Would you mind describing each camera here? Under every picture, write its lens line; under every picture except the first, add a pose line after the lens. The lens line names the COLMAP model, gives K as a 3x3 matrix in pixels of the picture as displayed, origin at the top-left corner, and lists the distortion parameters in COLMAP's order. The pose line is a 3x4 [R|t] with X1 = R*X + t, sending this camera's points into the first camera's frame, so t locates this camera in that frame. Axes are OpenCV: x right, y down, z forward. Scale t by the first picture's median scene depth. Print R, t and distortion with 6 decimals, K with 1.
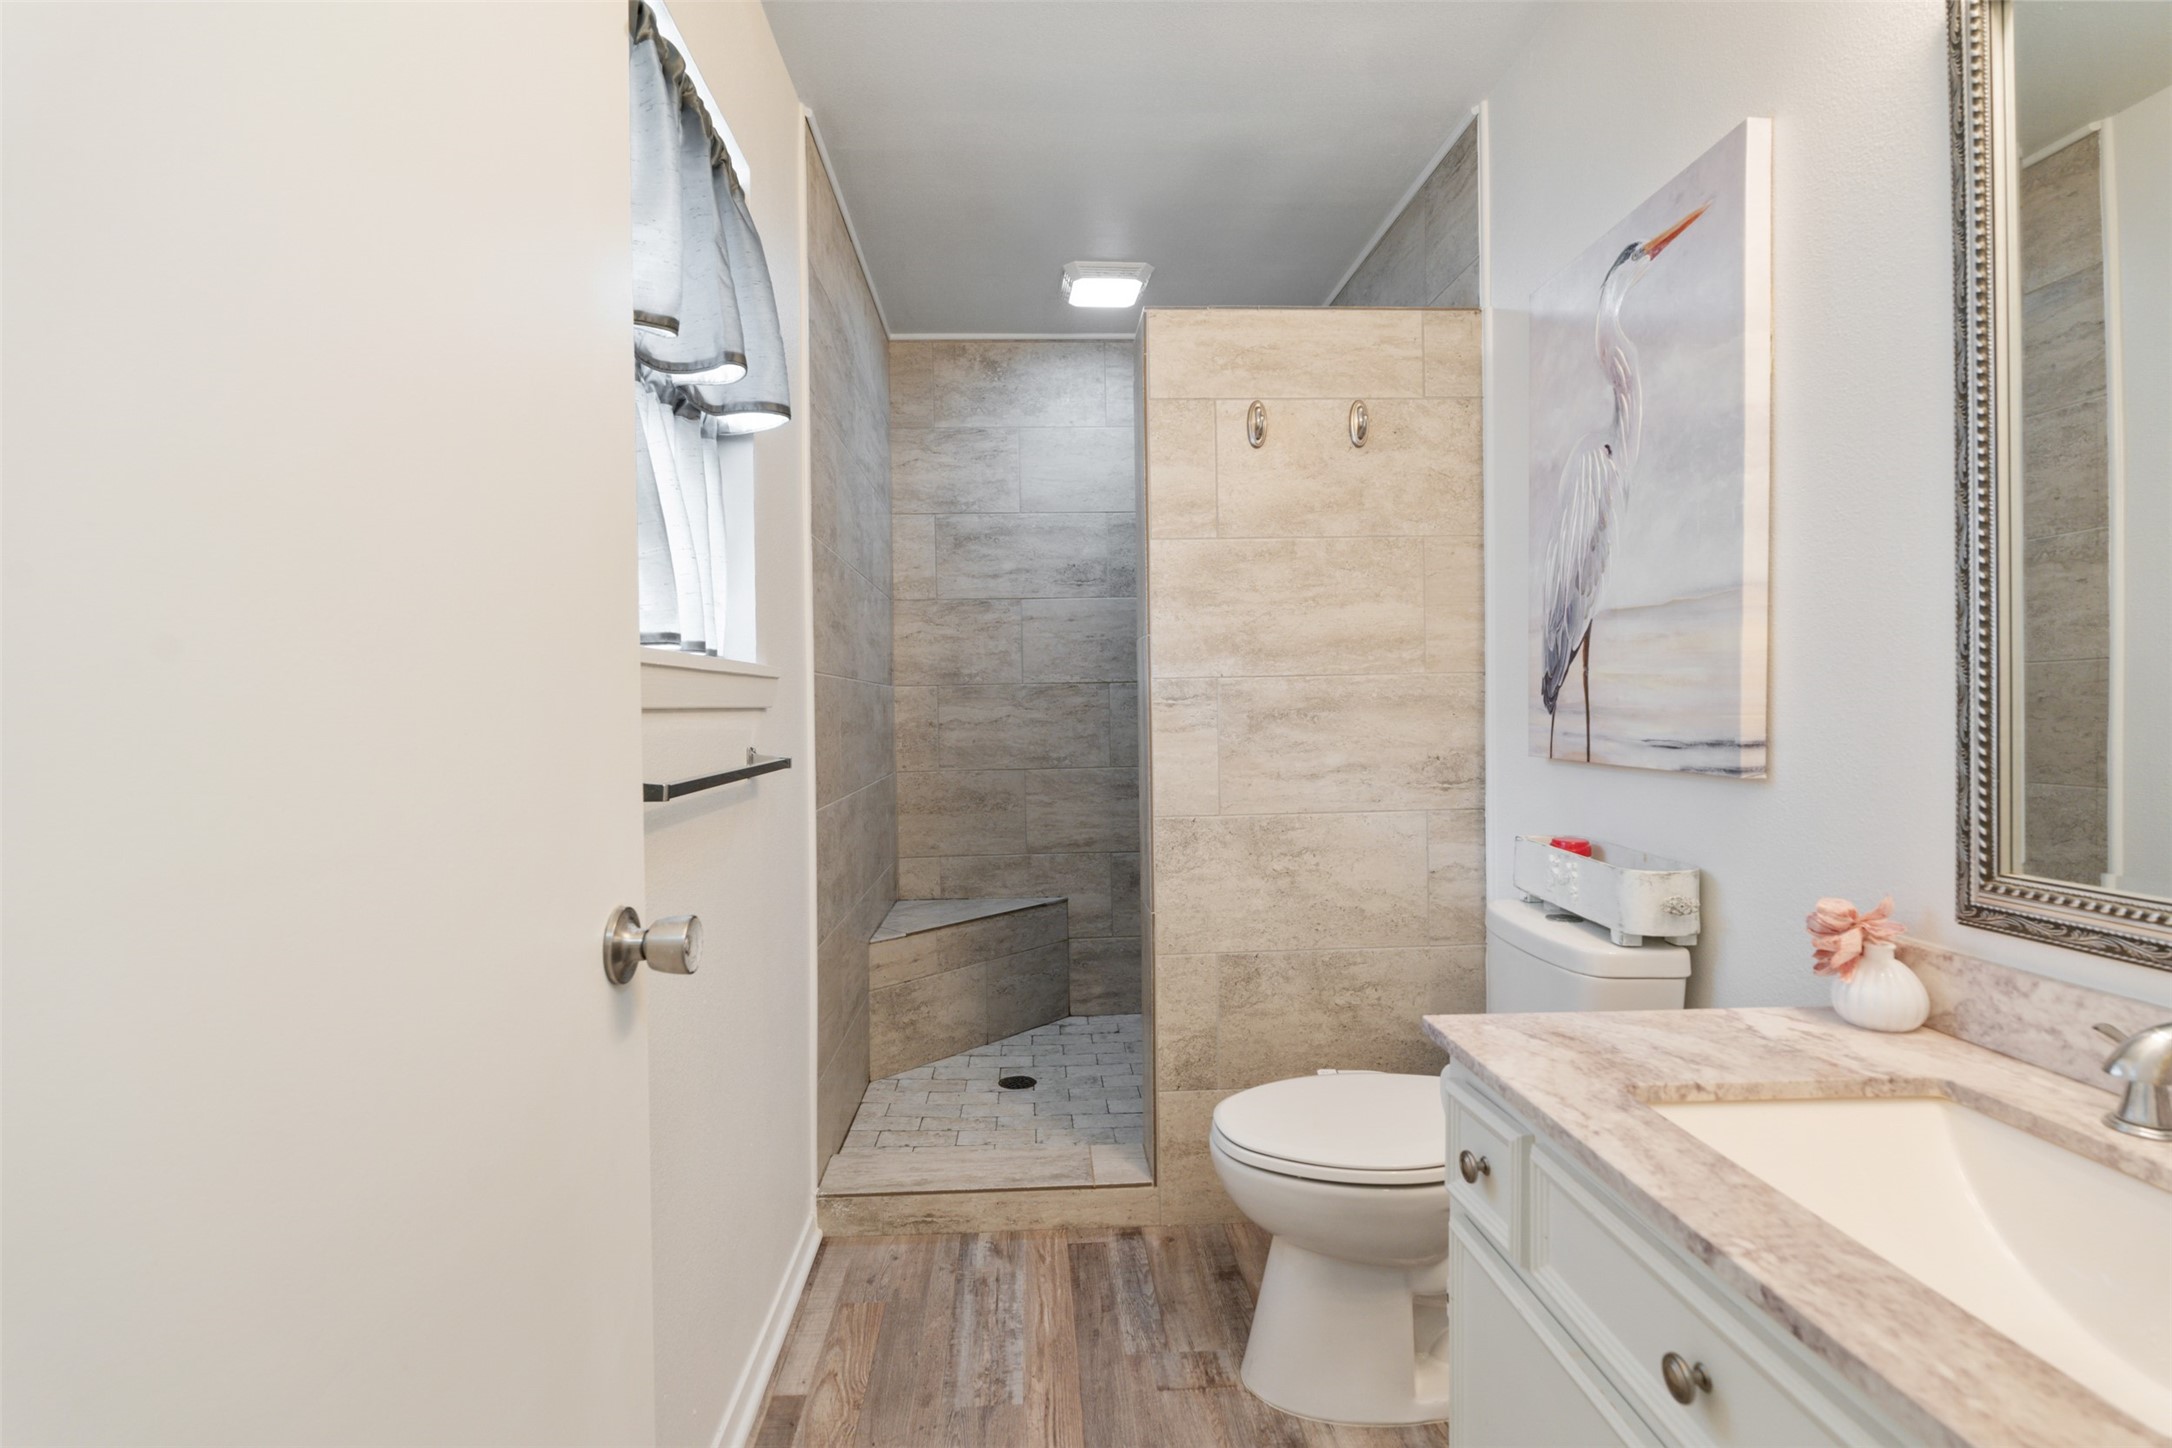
lens RADIAL K [[1031.4, 0, 1083.3], [0, 1031.4, 717.2], [0, 0, 1]] dist [-0.000369, -0.000129]
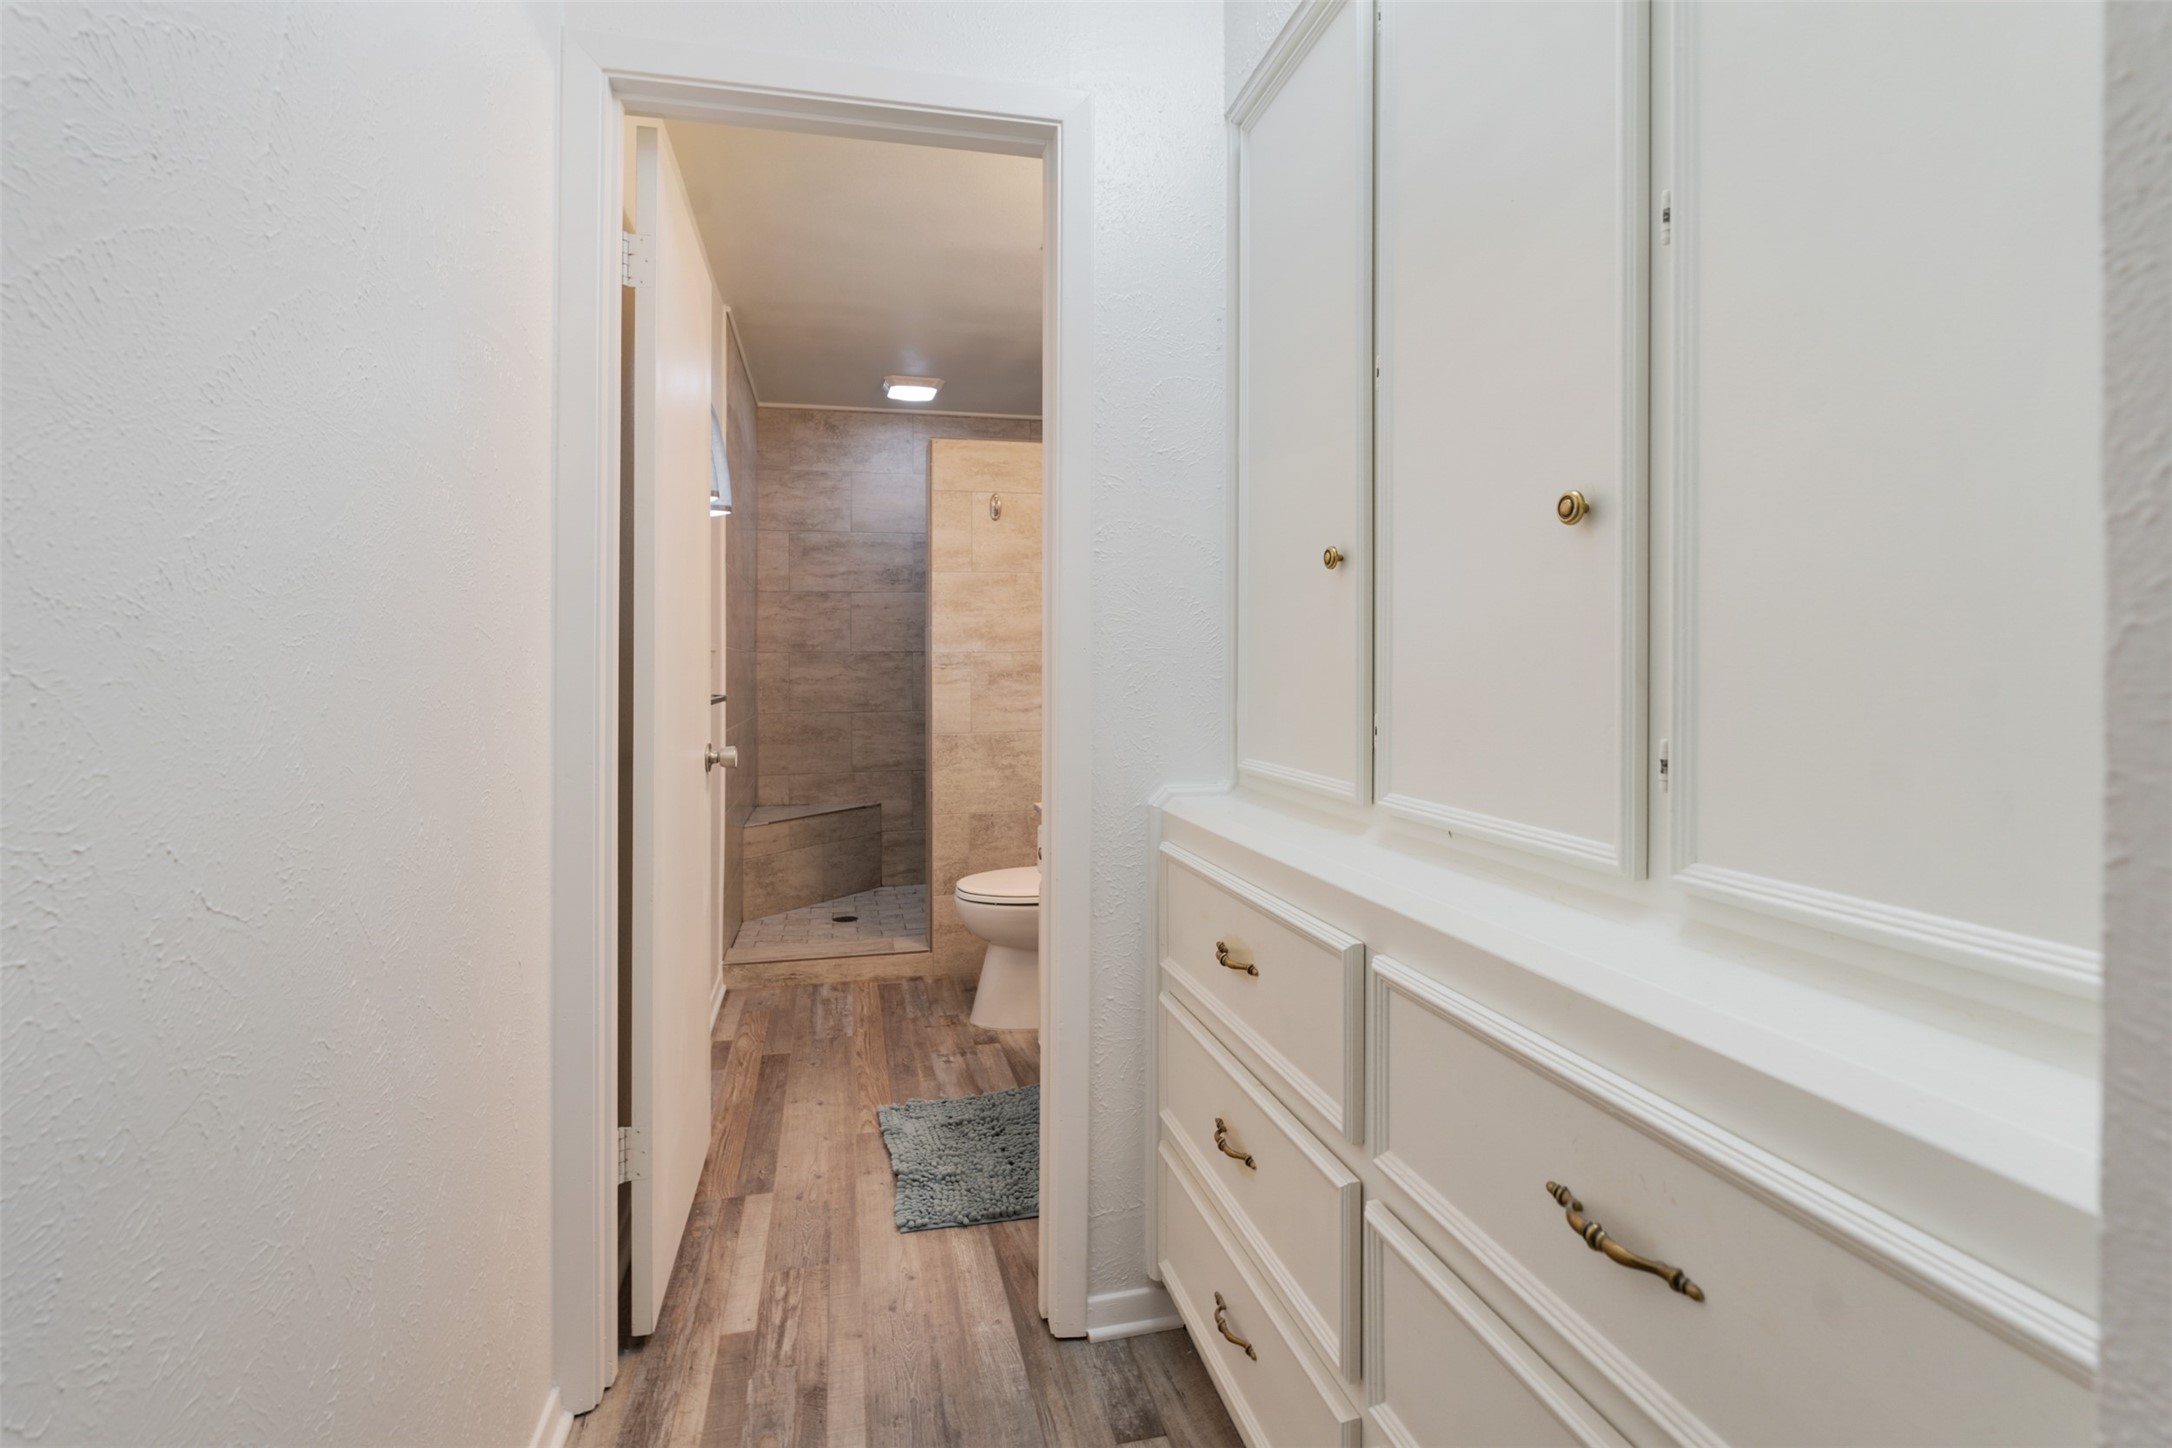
lens RADIAL K [[978.6, 0, 1072.9], [0, 978.6, 640.8], [0, 0, 1]] dist [-0.005738, 0.001677]
pose [[0.984803, 0.013313, 0.173165, 0.013614], [-0.006603, 0.999207, -0.039267, 0.004661], [-0.173550, 0.037527, 0.984110, -0.600836]]
